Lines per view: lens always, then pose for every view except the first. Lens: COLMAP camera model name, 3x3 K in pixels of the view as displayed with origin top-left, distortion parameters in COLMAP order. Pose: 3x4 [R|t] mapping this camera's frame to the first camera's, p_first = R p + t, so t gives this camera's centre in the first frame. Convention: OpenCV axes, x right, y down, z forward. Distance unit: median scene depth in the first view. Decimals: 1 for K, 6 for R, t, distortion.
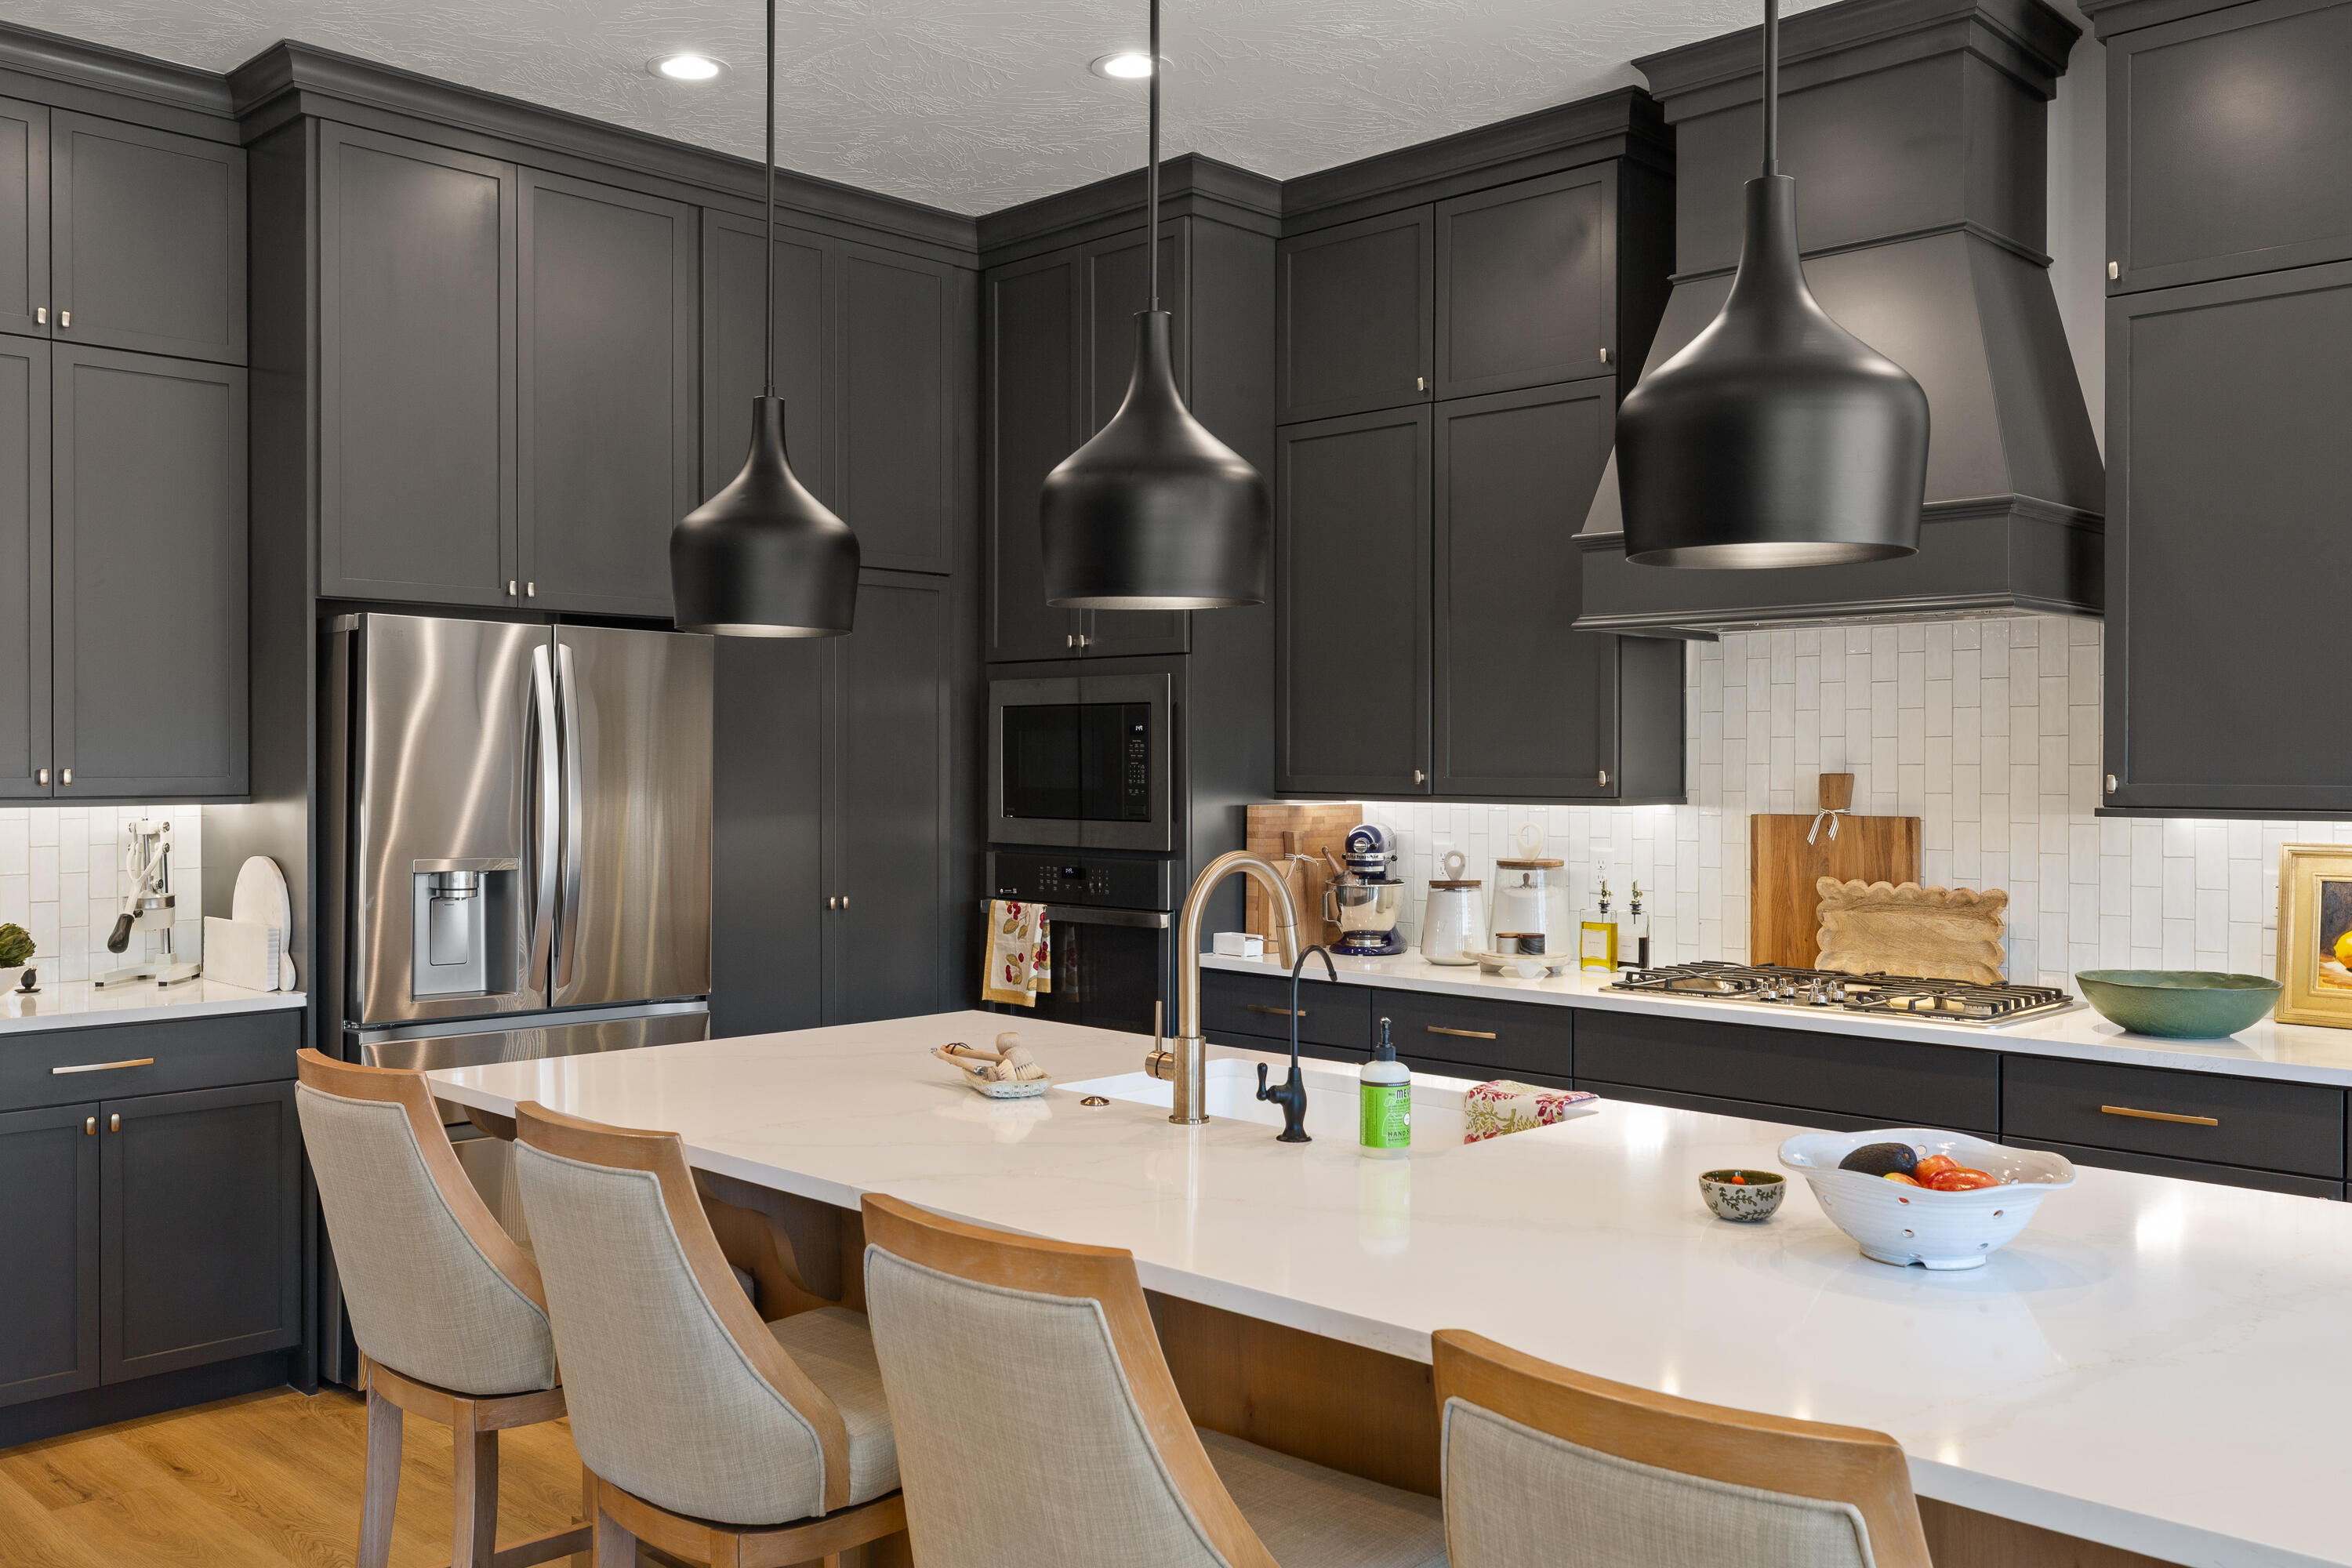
lens RADIAL K [[1960.4, 0, 1174.9], [0, 1960.4, 772.6], [0, 0, 1]] dist [0.000956, 0.000596]
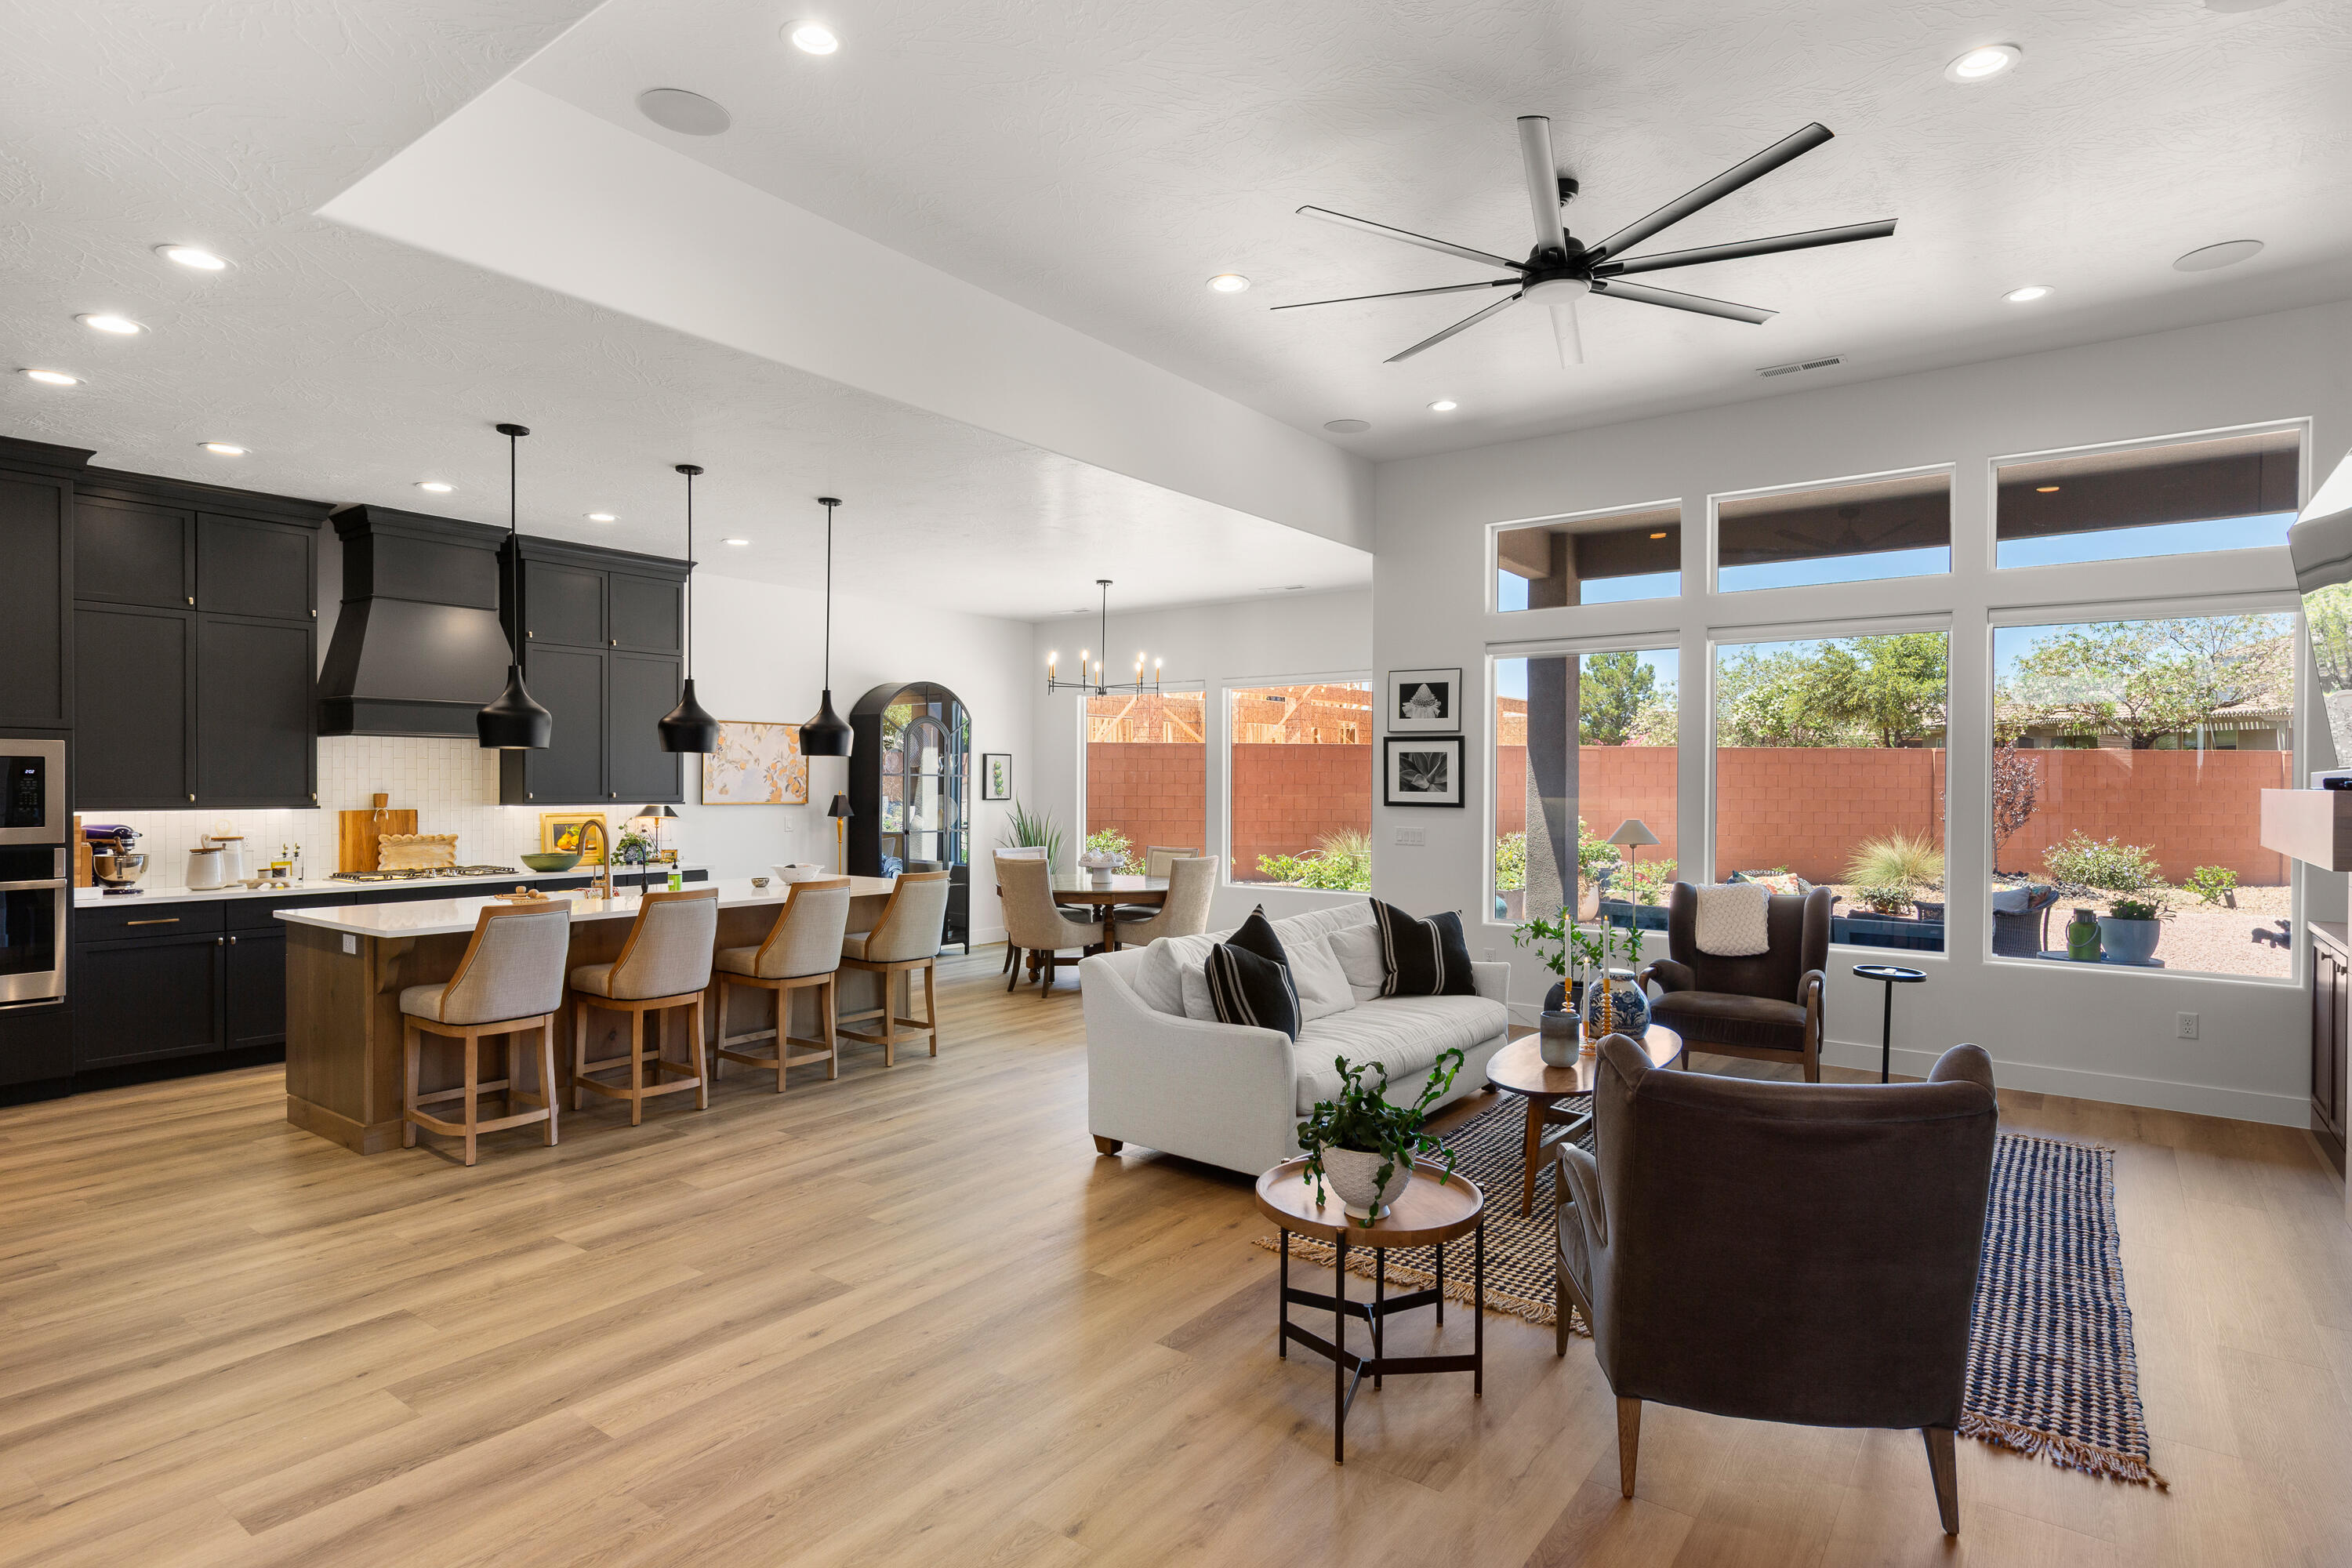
lens RADIAL K [[1219.7, 0, 1172.9], [0, 1219.7, 789.8], [0, 0, 1]] dist [0.008448, -0.000902]
pose [[-0.129581, -0.008658, 0.991531, -1.345862], [0.001101, 0.999960, 0.008875, -0.016903], [-0.991568, 0.002242, -0.129566, 0.187046]]
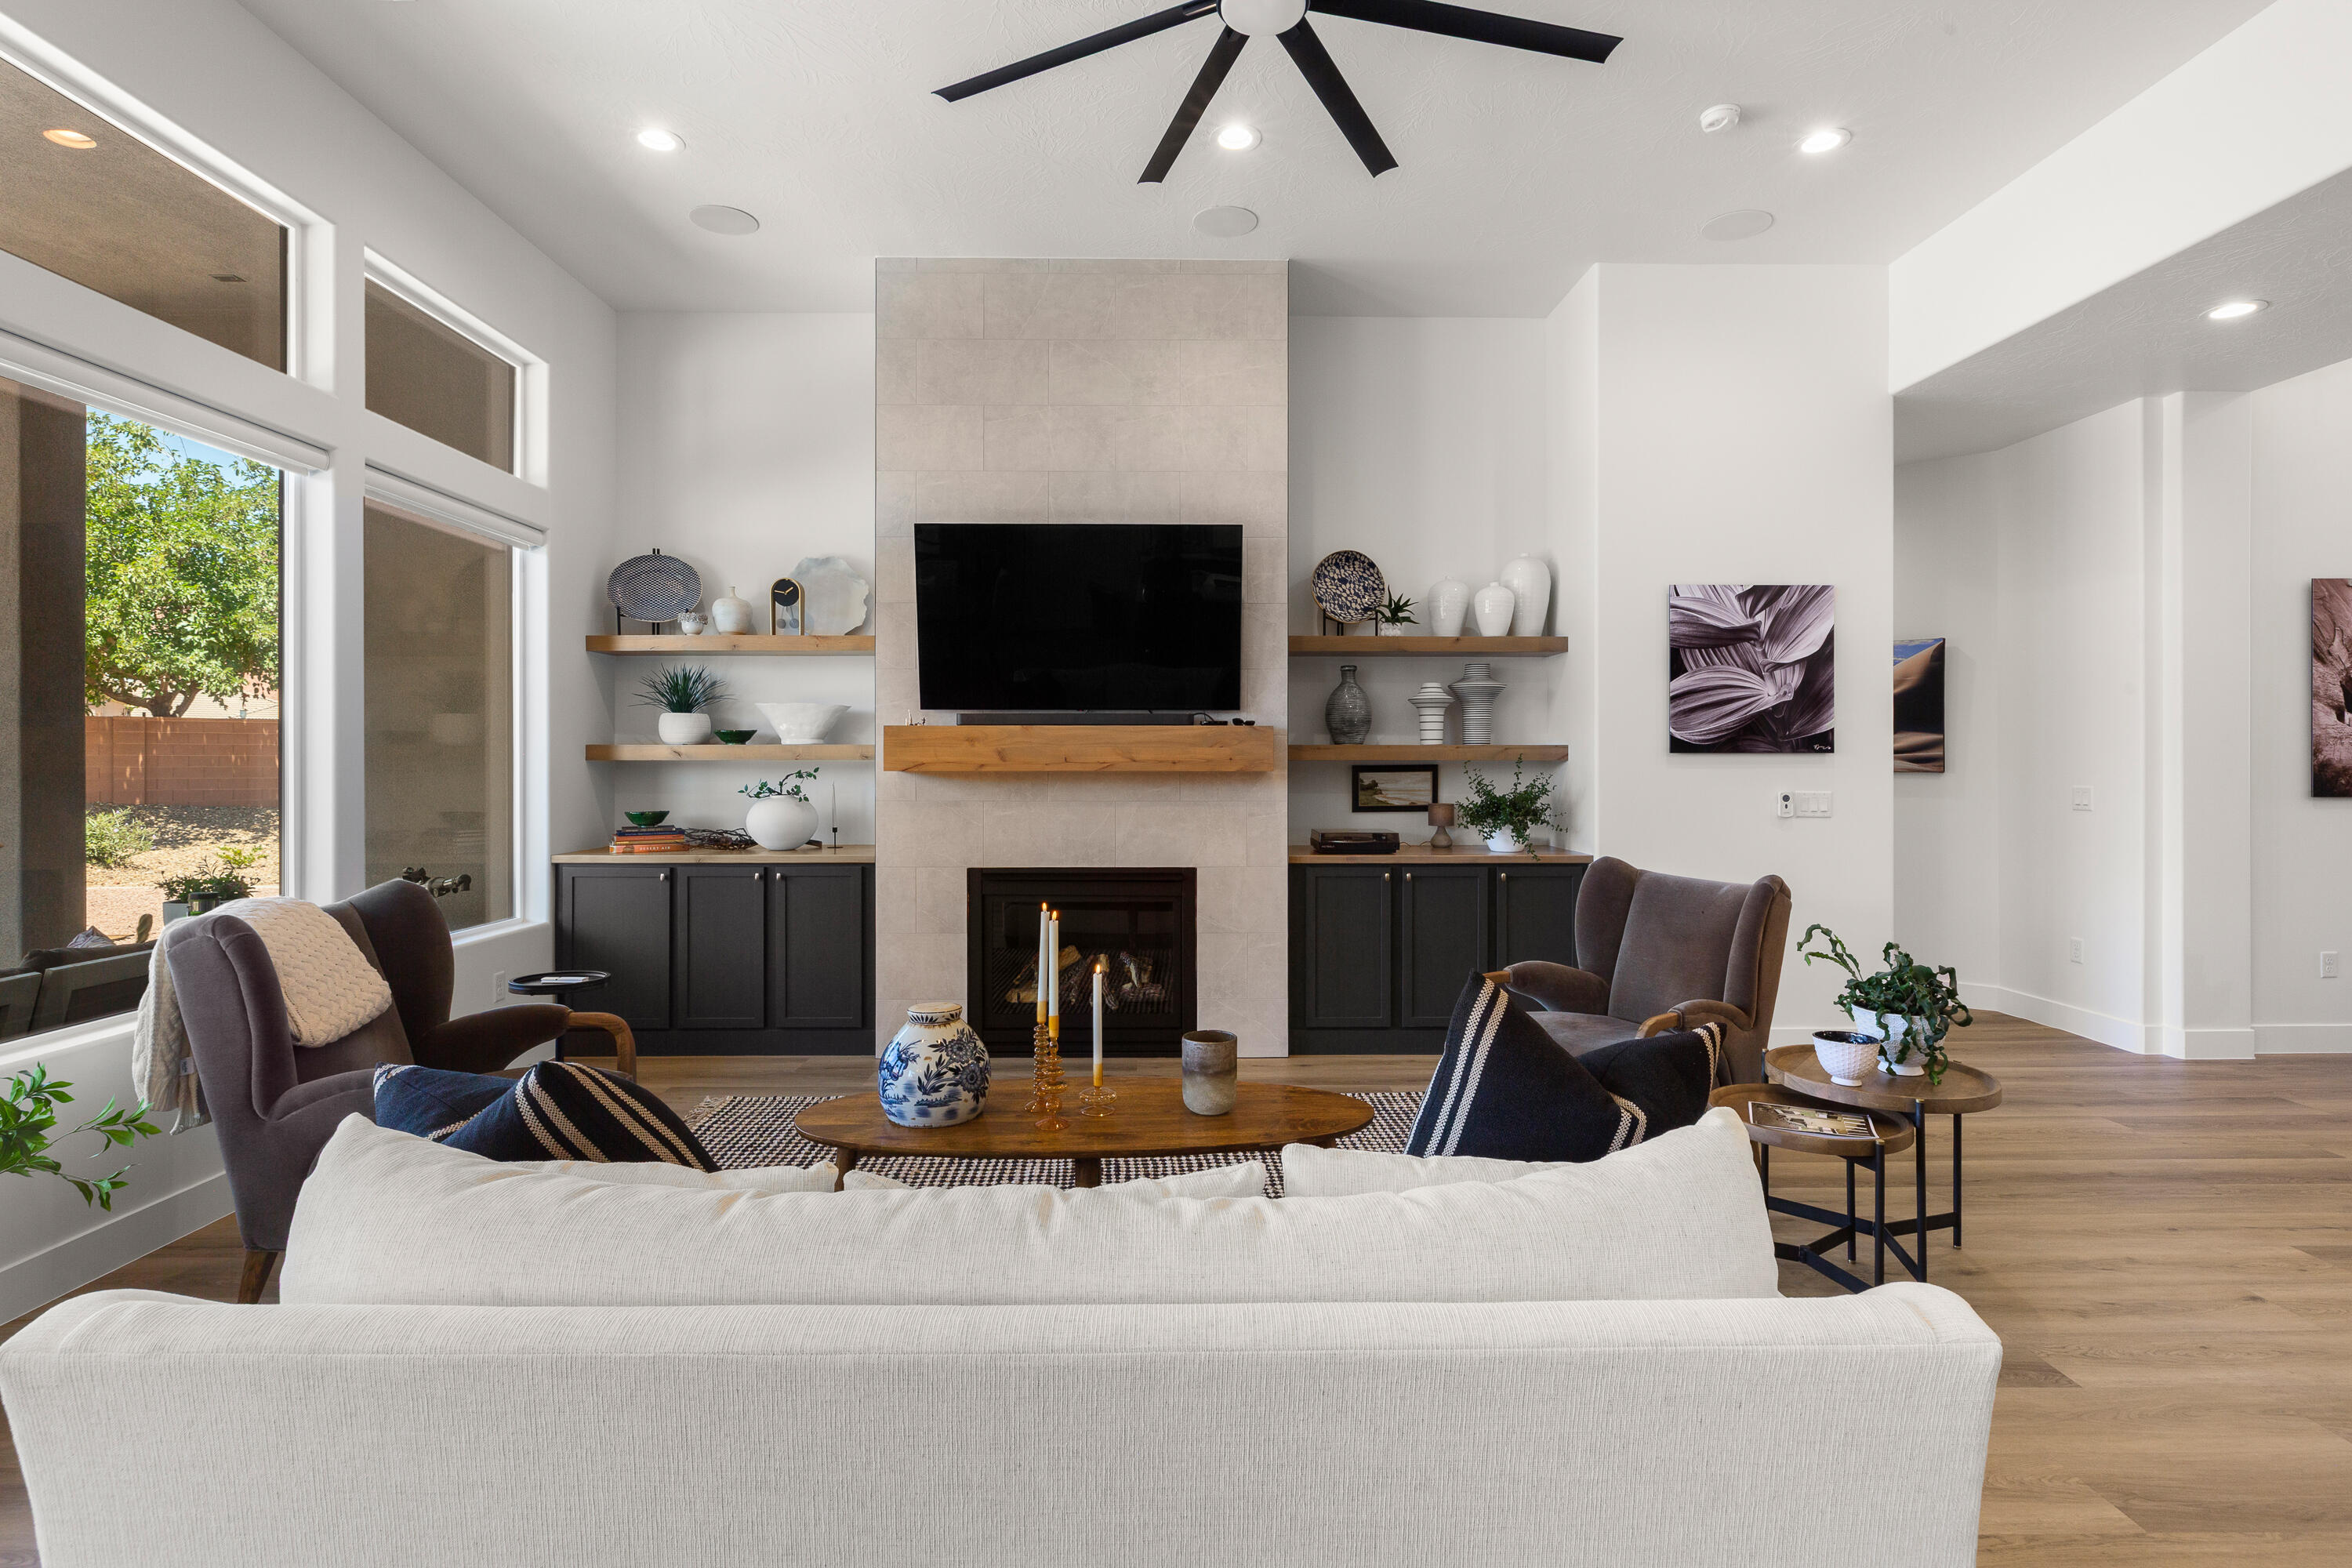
lens RADIAL K [[1118.9, 0, 1176.3], [0, 1118.9, 763.4], [0, 0, 1]] dist [-0.005846, -0.000366]
pose [[-0.707087, 0.000764, -0.707126, 0.006507], [-0.005915, 0.999958, 0.006995, 0.018164], [0.707102, 0.009129, -0.707053, 0.171564]]
